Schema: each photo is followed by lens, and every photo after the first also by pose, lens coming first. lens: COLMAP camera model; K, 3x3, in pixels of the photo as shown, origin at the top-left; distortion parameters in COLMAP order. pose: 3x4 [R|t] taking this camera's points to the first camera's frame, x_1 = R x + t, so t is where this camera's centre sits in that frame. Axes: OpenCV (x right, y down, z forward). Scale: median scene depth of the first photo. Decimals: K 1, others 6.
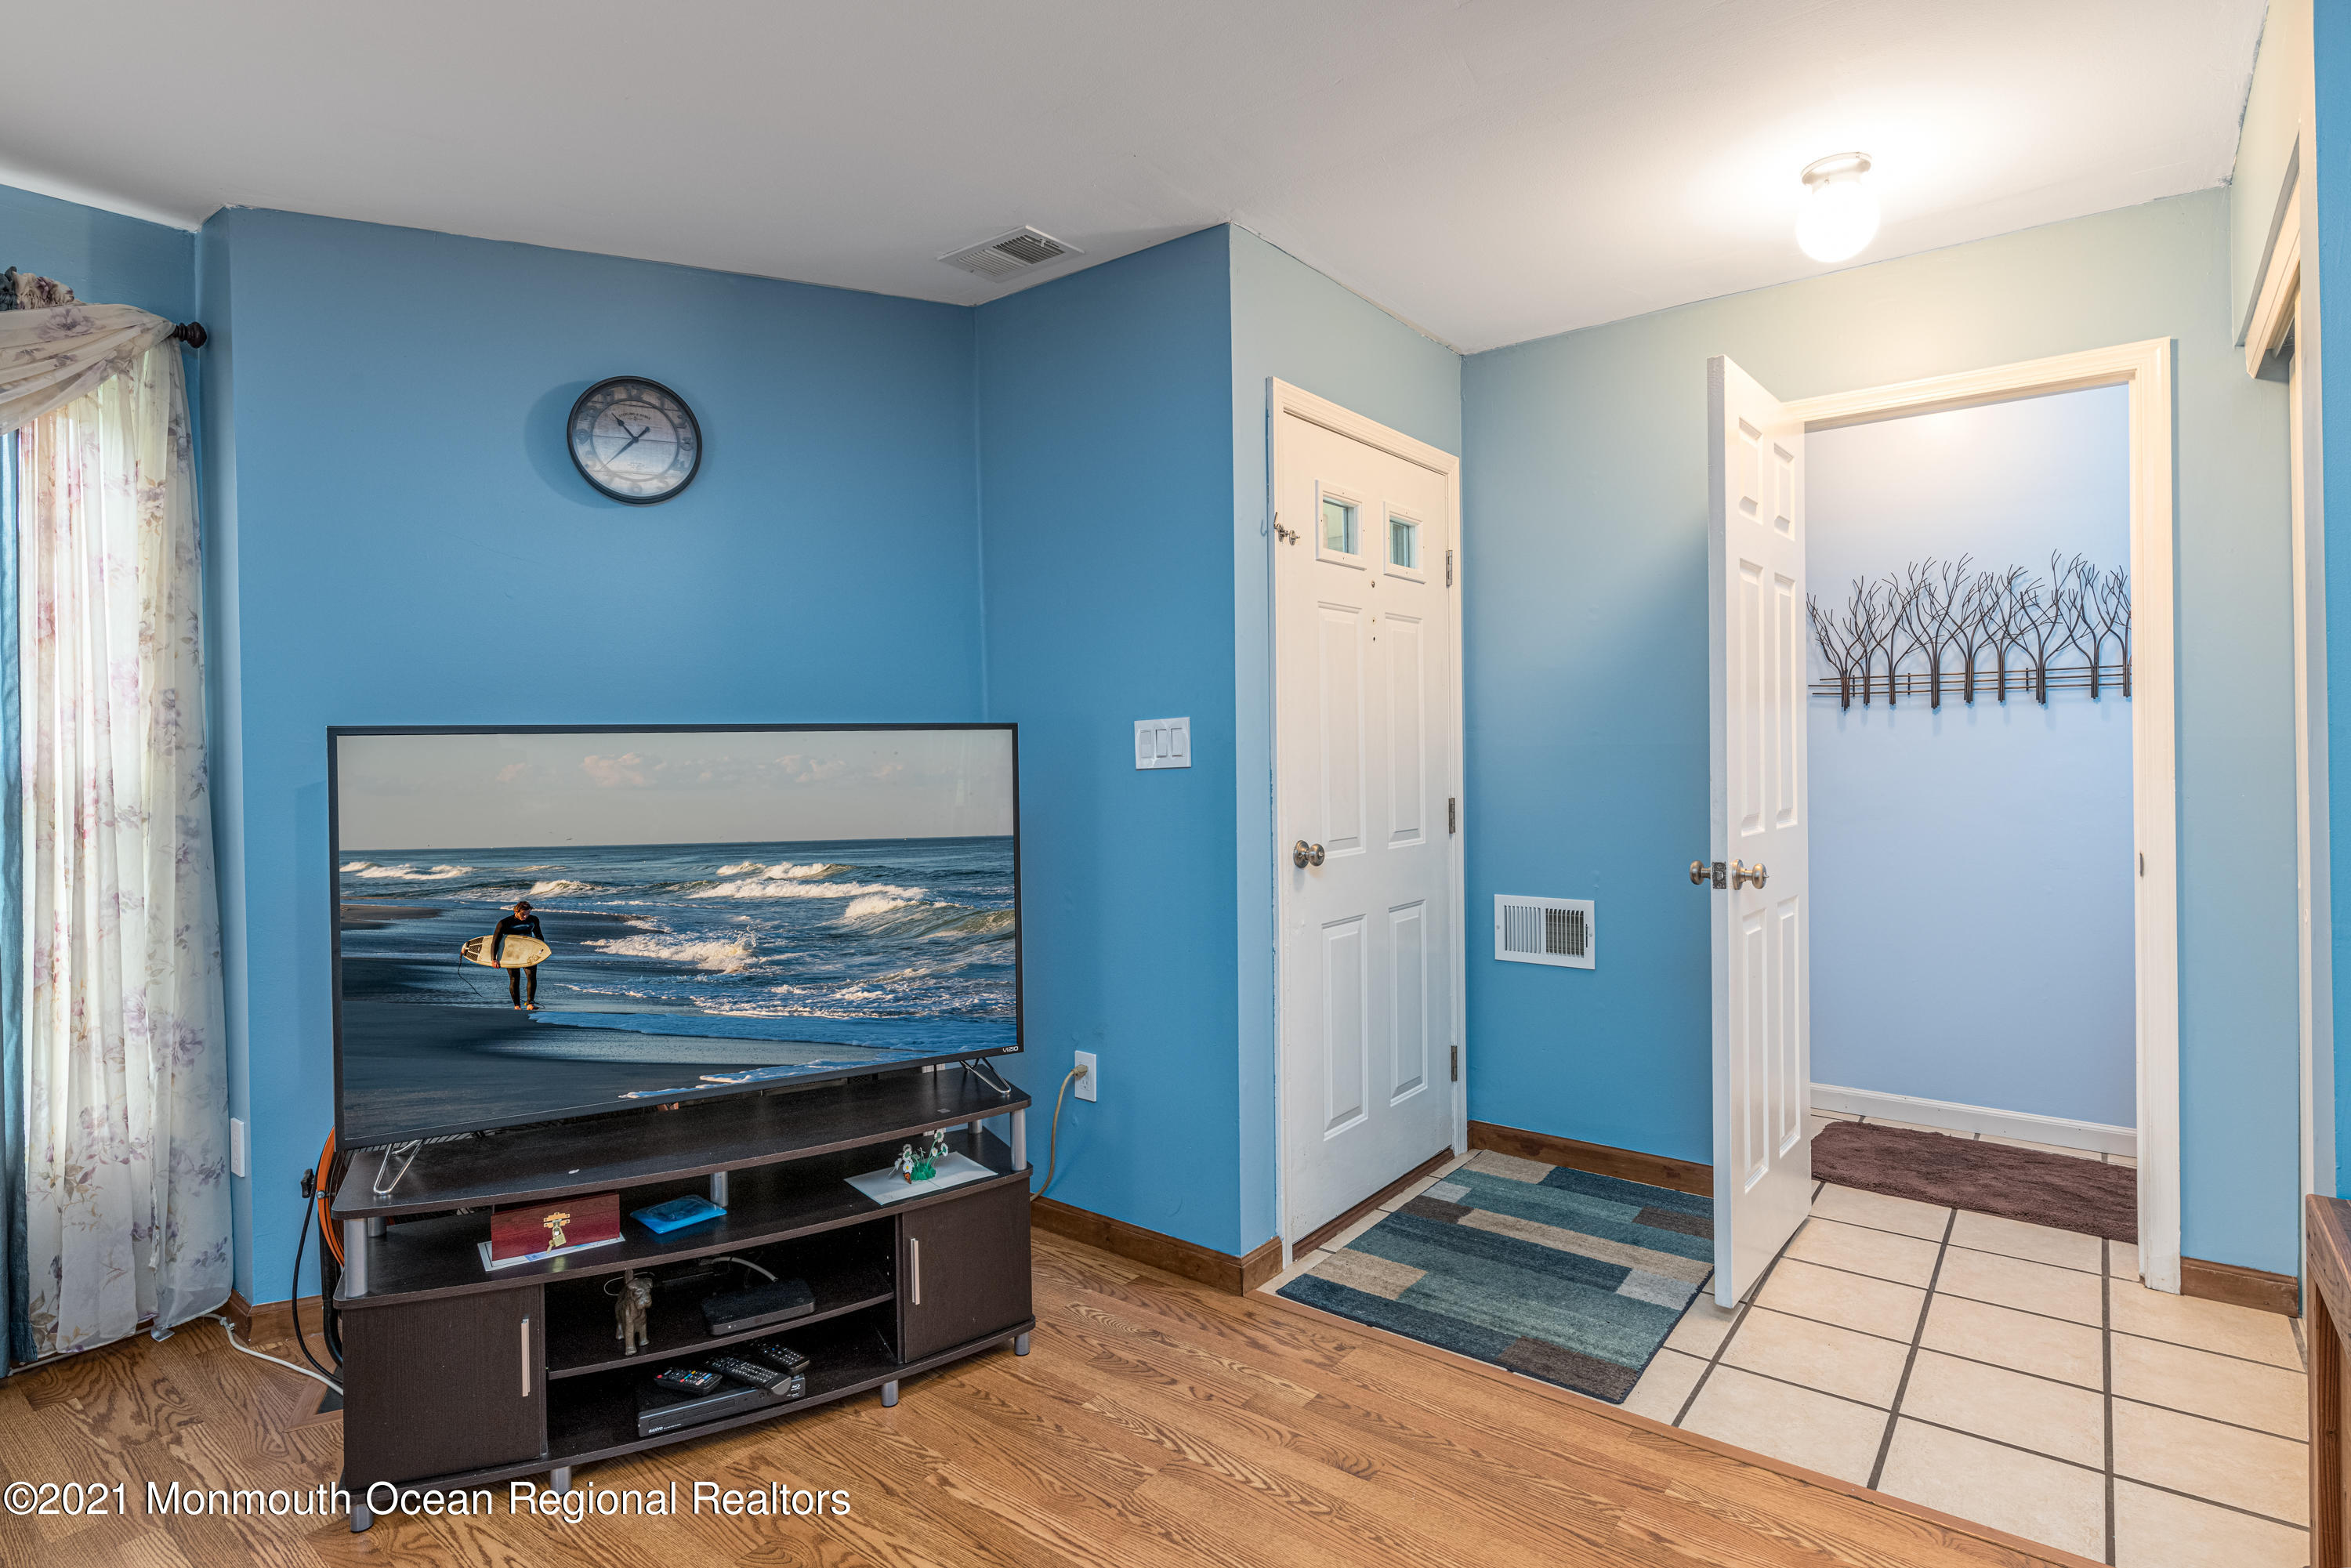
lens RADIAL K [[1194.2, 0, 1167.5], [0, 1194.2, 751.7], [0, 0, 1]] dist [-0.000394, -0.000094]
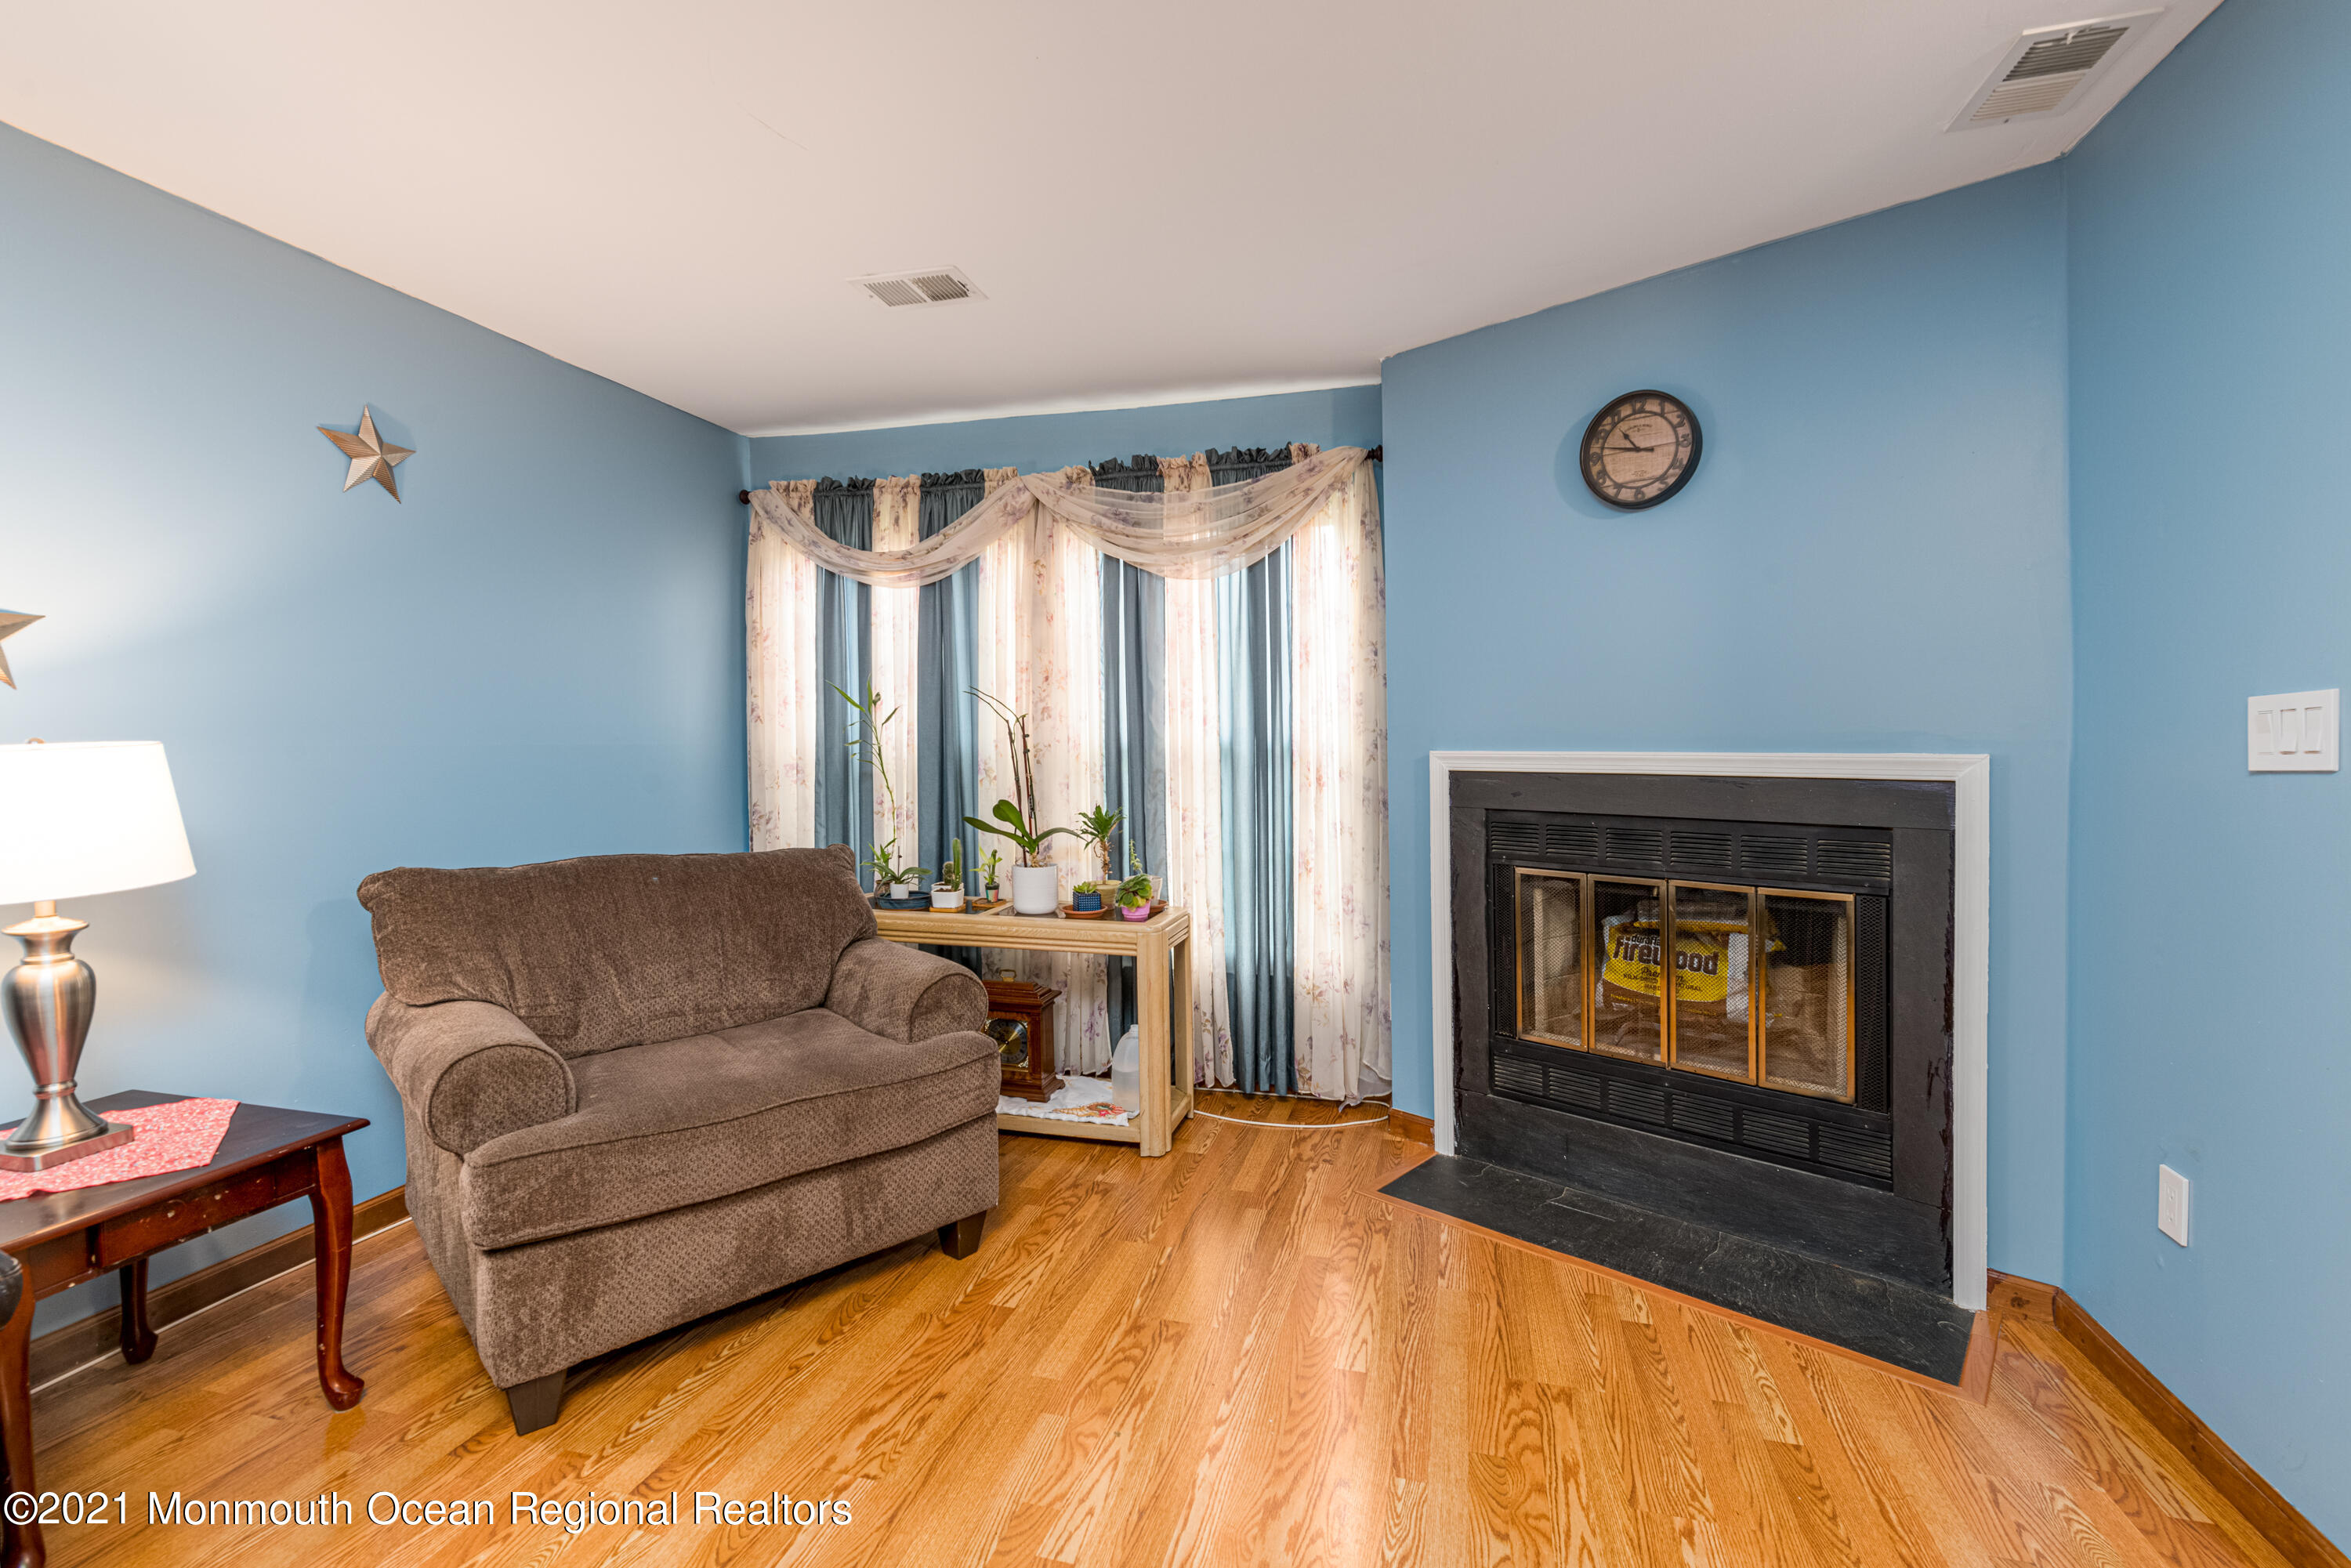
lens RADIAL K [[1027.9, 0, 1185.5], [0, 1027.9, 773.9], [0, 0, 1]] dist [0.001051, -0.000226]
pose [[0.393791, 0.044352, -0.918129, 0.283521], [-0.006836, 0.998949, 0.045324, -0.005762], [0.919175, -0.011571, 0.393680, 0.264298]]
